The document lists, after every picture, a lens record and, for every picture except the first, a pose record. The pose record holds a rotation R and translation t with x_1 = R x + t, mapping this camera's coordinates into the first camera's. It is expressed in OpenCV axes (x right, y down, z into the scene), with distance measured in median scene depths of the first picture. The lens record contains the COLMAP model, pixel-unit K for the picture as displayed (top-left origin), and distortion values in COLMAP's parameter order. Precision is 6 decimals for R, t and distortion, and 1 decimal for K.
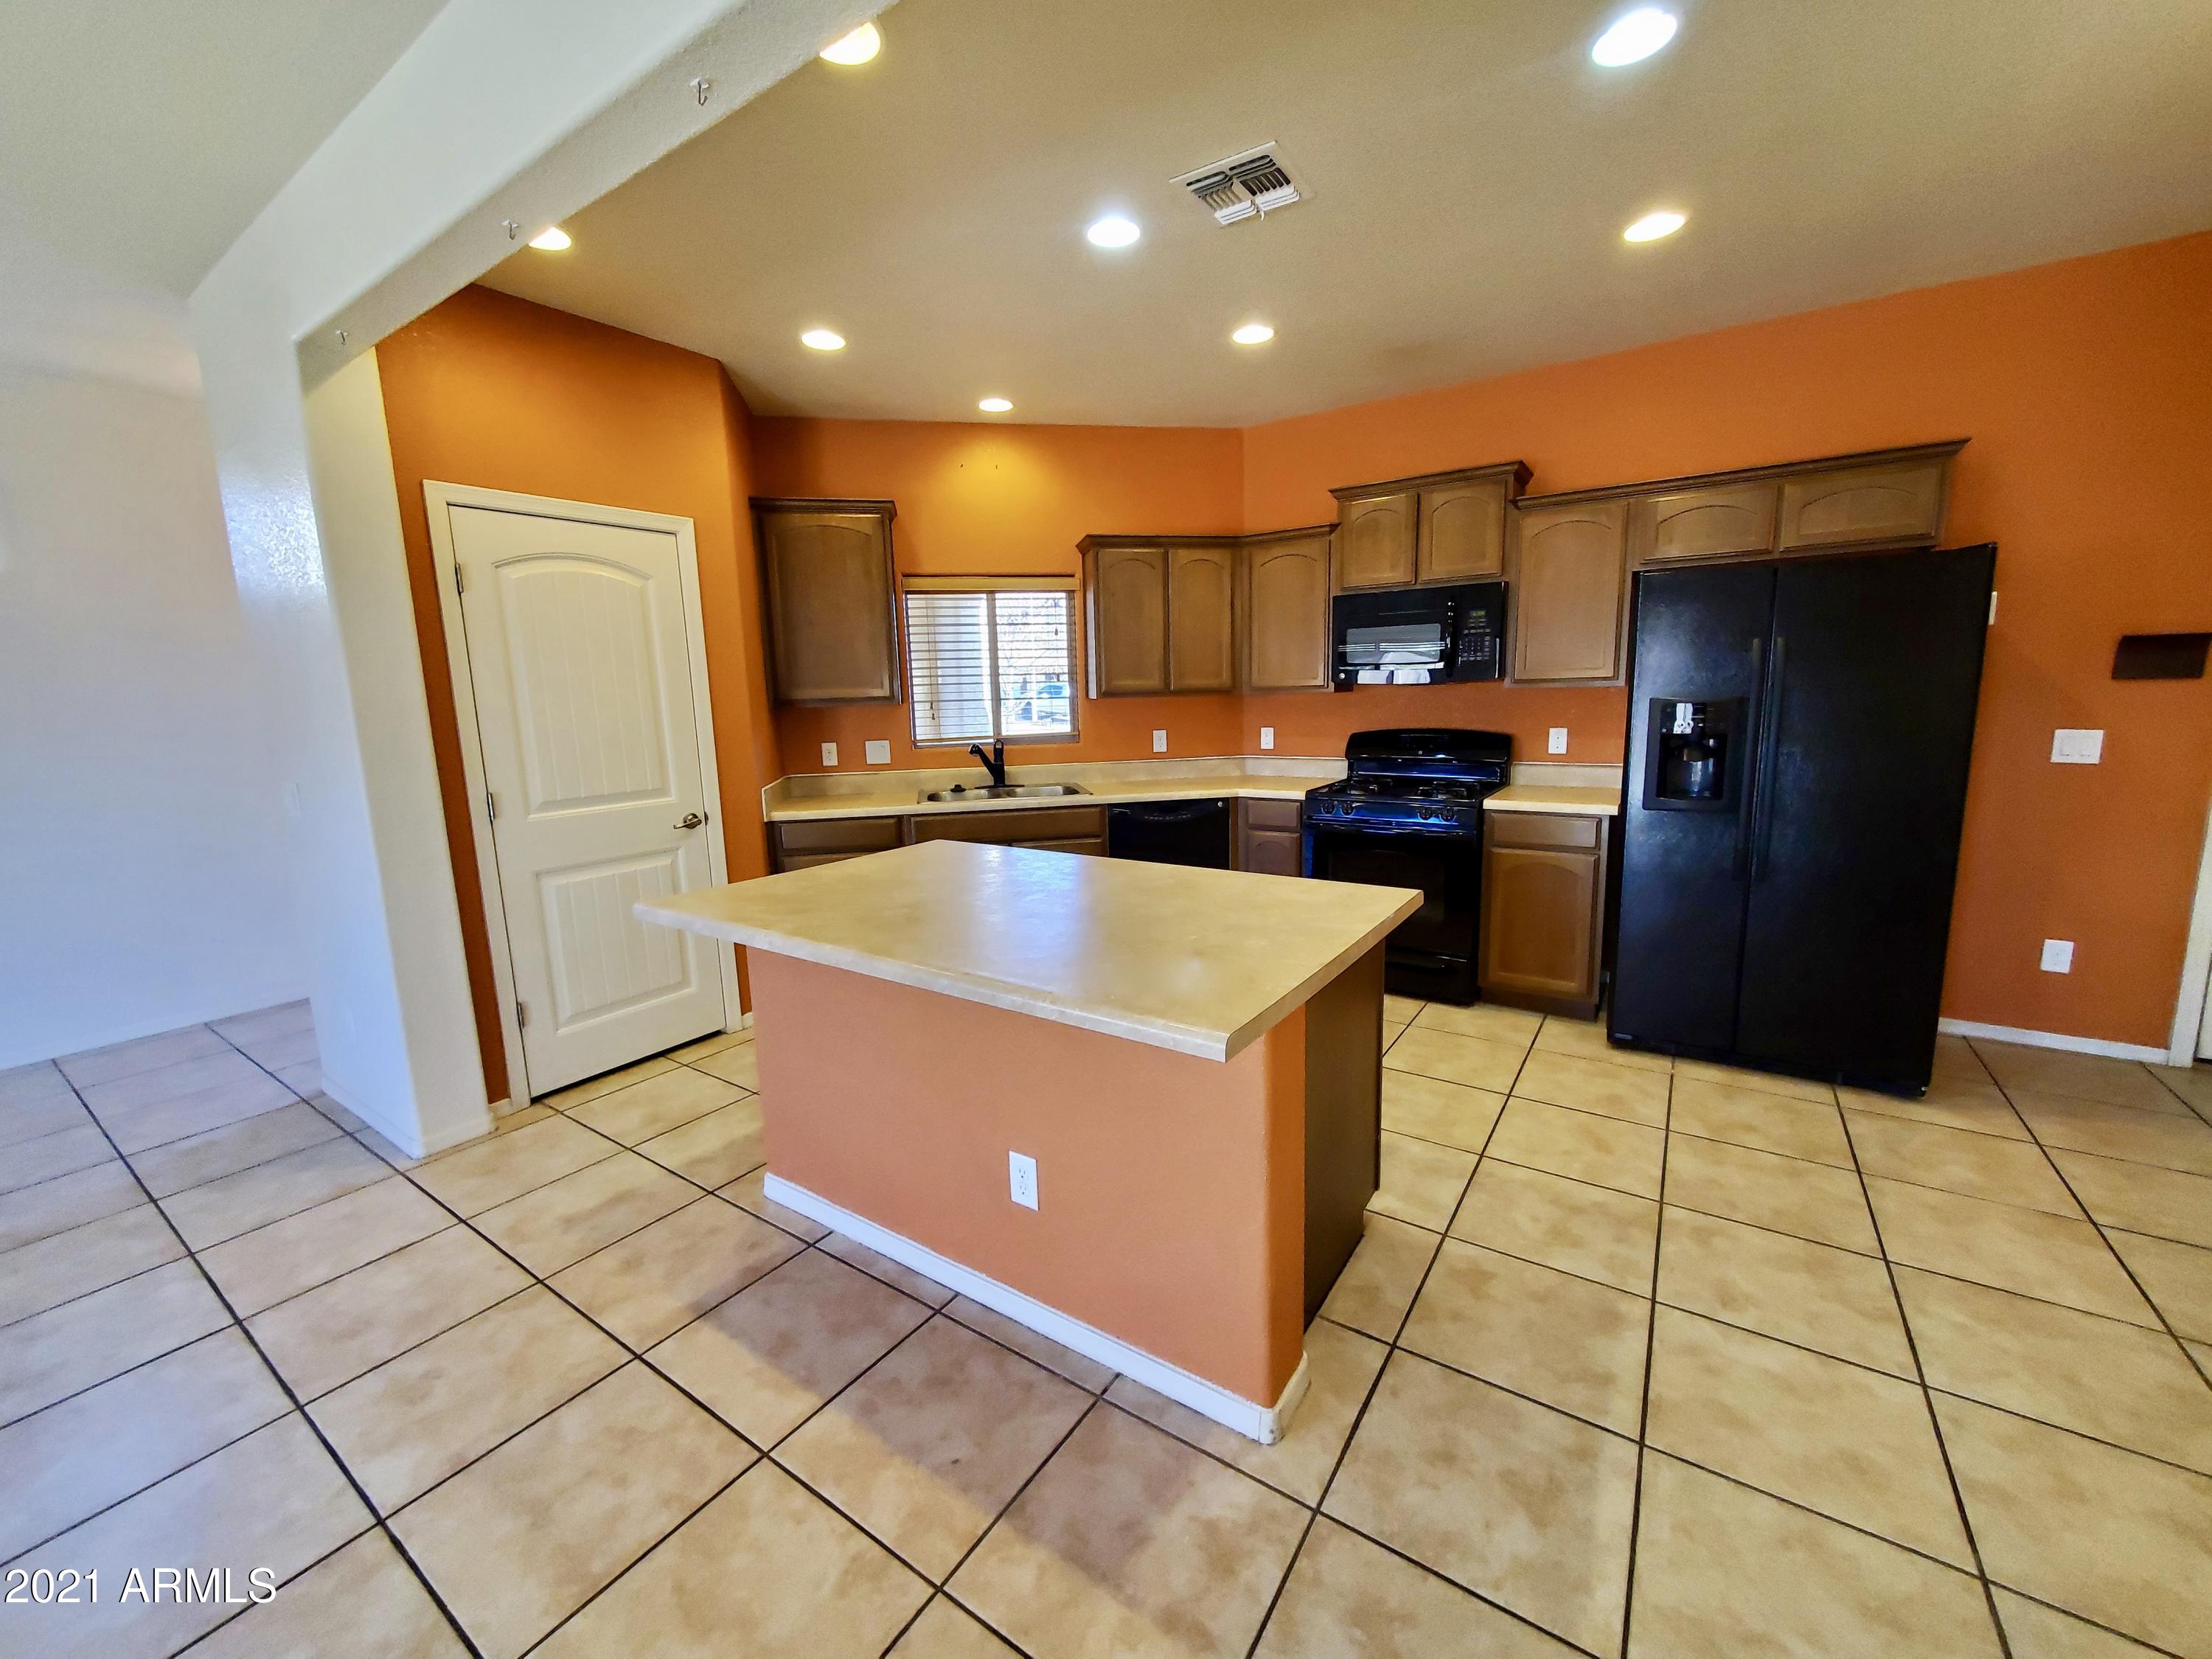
lens RADIAL K [[874.2, 0, 1110.2], [0, 874.2, 827.3], [0, 0, 1]] dist [0.003021, 0.000530]
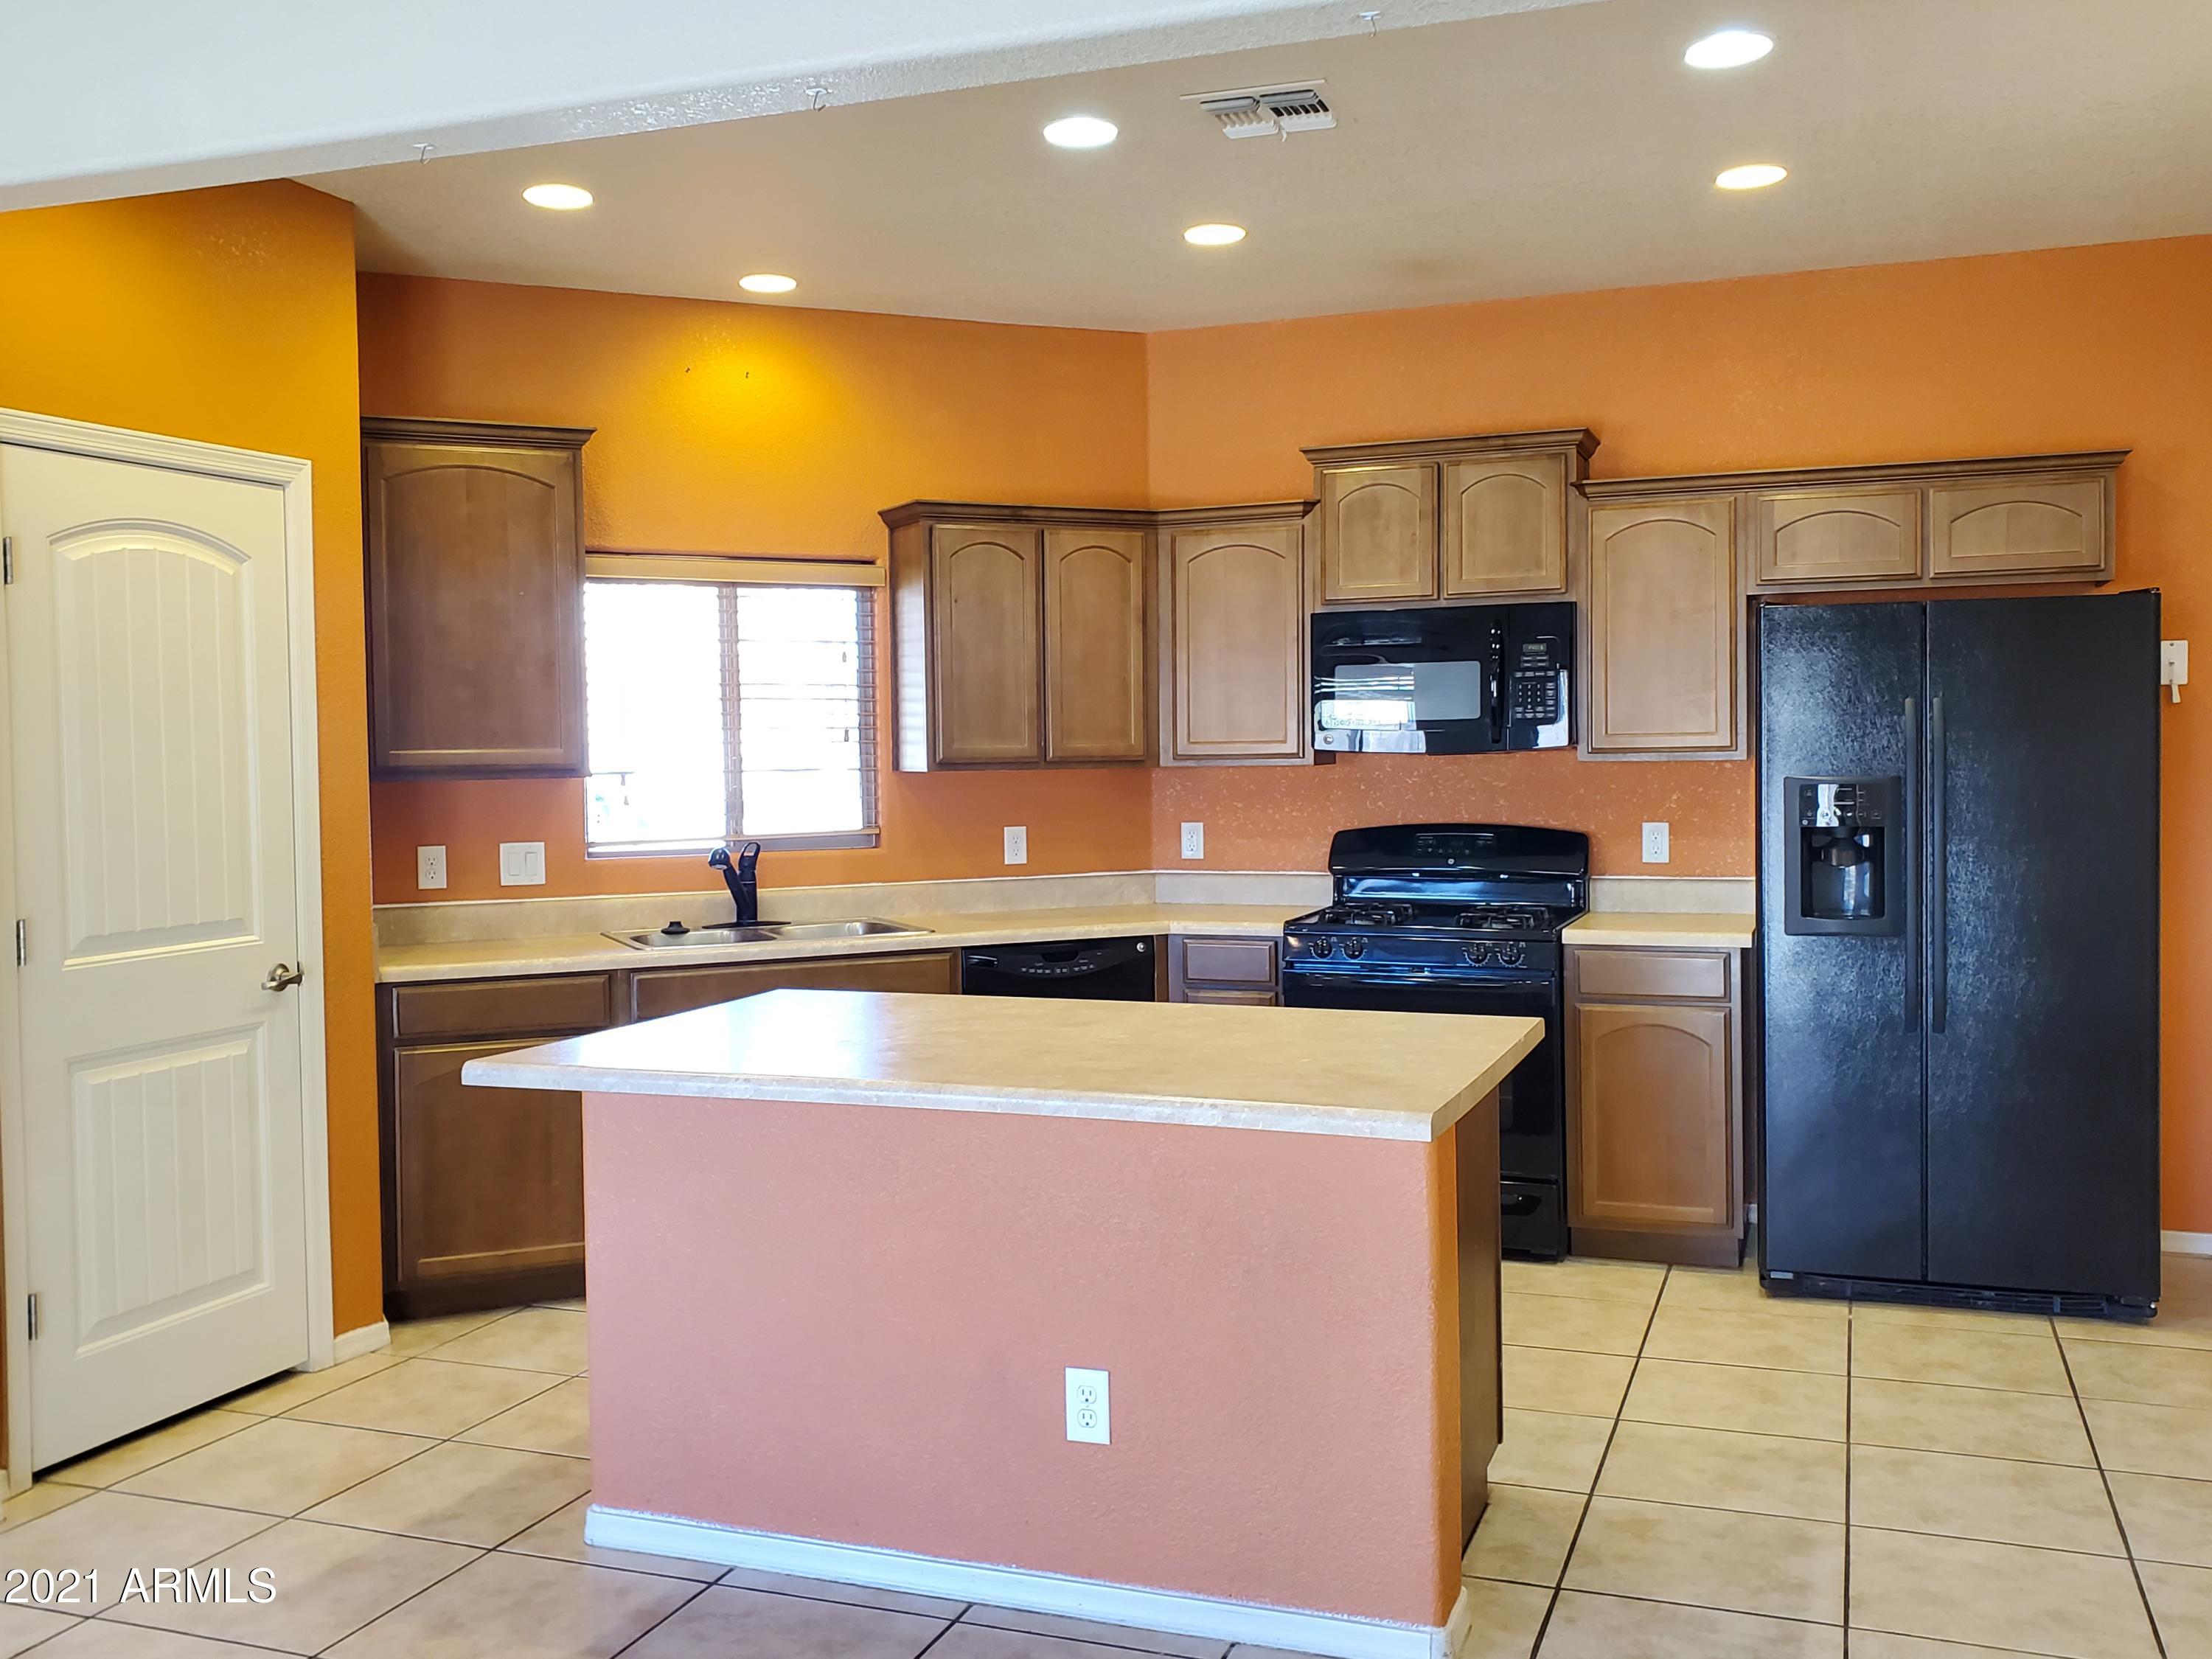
lens RADIAL K [[2036.4, 0, 1107.8], [0, 2036.4, 813.6], [0, 0, 1]] dist [0.017280, 0.000000]
pose [[0.971554, 0.004970, 0.236767, -0.276737], [0.025480, 0.991783, -0.125372, 0.067703], [-0.235444, 0.127838, 0.963444, -0.414951]]
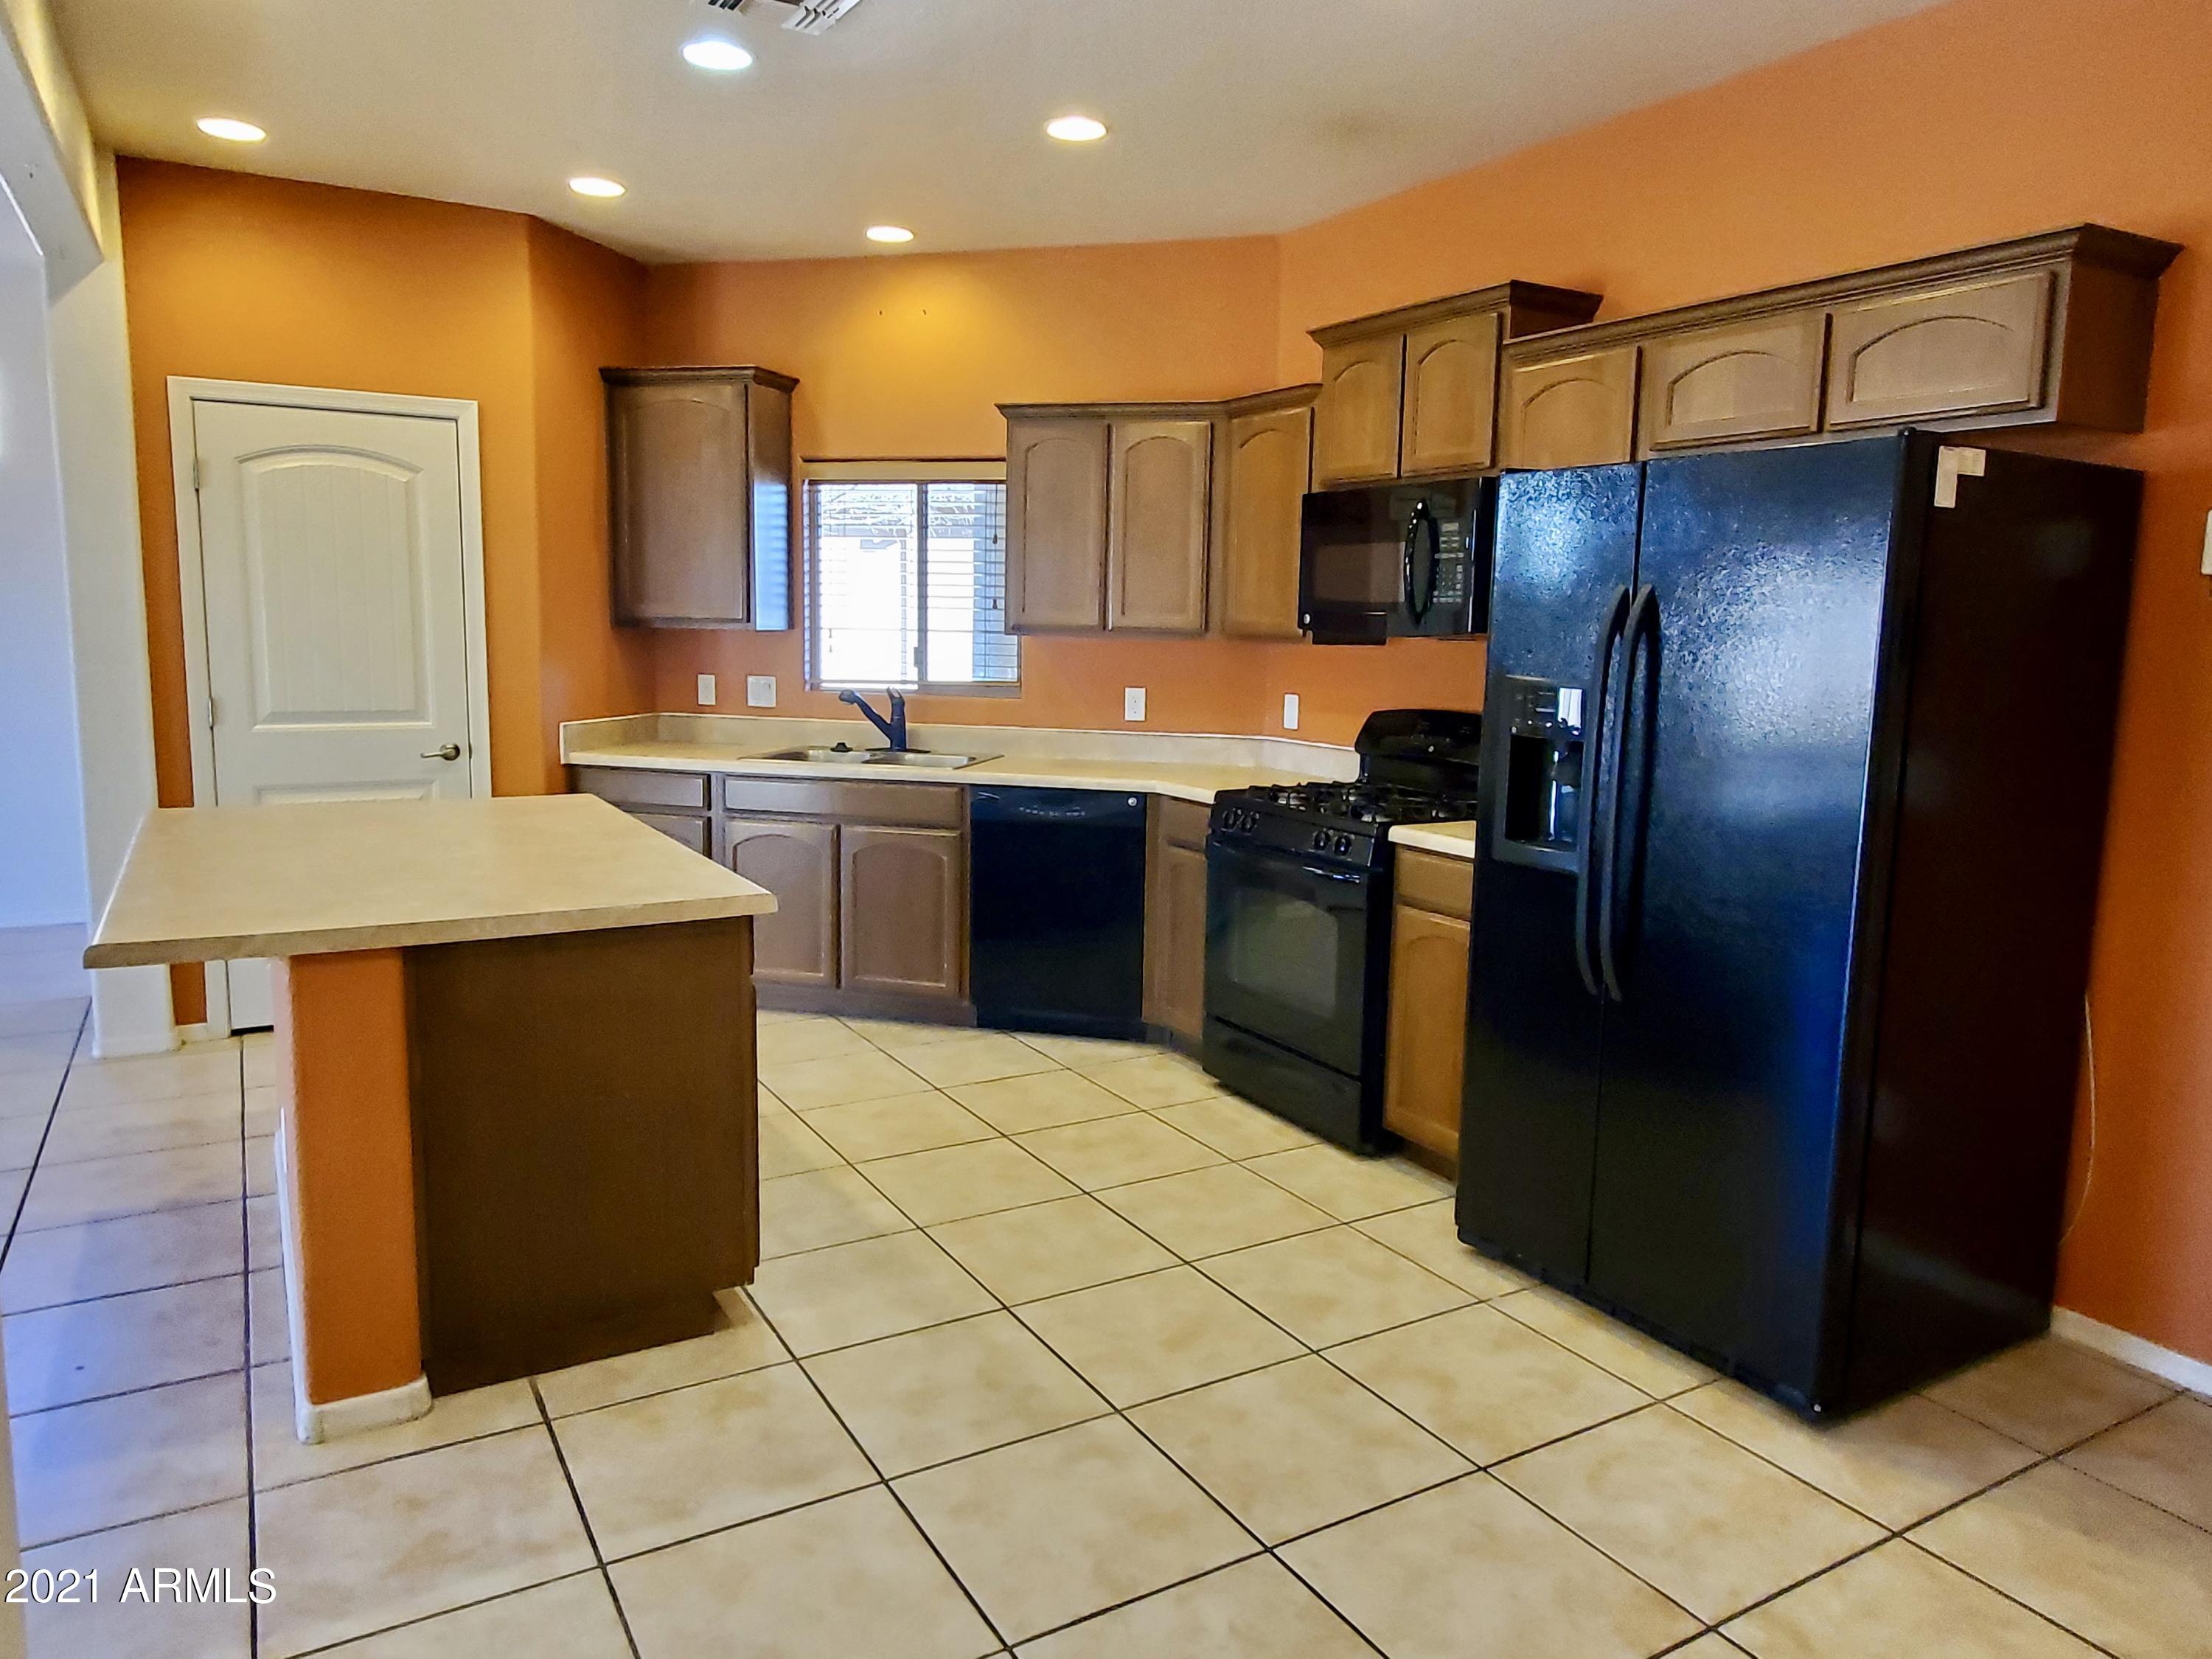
lens RADIAL K [[1478.1, 0, 1114.8], [0, 1478.1, 808.8], [0, 0, 1]] dist [0.008596, -0.001237]
pose [[0.901385, 0.099253, -0.421489, 0.732545], [-0.110844, 0.993833, -0.003020, -0.019422], [0.418590, 0.049441, 0.906828, -0.038091]]
